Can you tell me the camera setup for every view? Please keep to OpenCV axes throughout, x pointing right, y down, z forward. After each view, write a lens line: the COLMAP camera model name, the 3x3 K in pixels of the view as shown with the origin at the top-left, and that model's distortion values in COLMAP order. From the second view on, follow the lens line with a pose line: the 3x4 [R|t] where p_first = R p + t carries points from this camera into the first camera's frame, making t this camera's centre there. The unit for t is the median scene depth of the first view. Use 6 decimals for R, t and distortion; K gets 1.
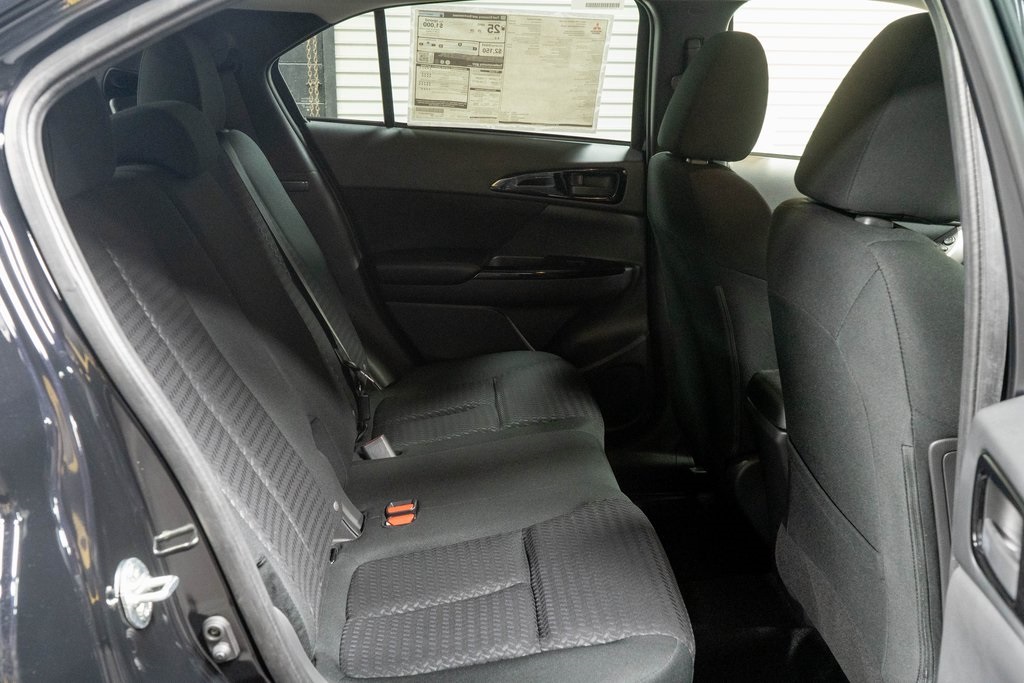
lens RADIAL K [[1005.8, 0, 526.8], [0, 1005.8, 344.1], [0, 0, 1]] dist [-0.001422, -0.018559]
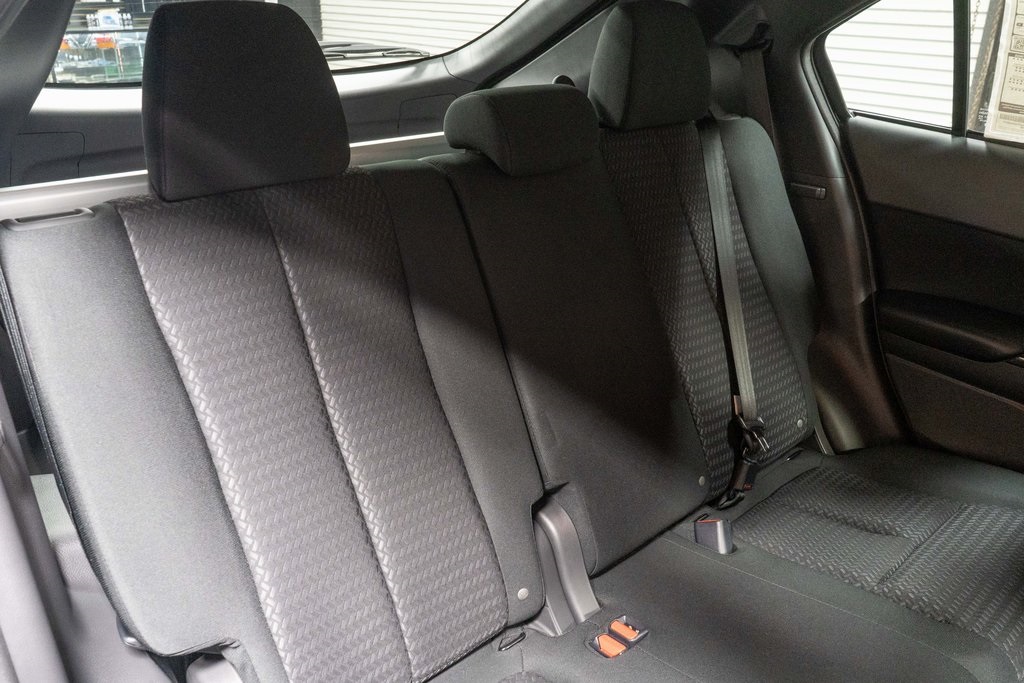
lens RADIAL K [[803.5, 0, 512.0], [0, 803.5, 341.5], [0, 0, 1]] dist [-0.005999, -0.004538]
pose [[0.592482, 0.322487, -0.738219, 0.161952], [-0.230567, 0.945926, 0.228174, -0.132419], [0.771883, 0.035020, 0.634799, 0.373522]]
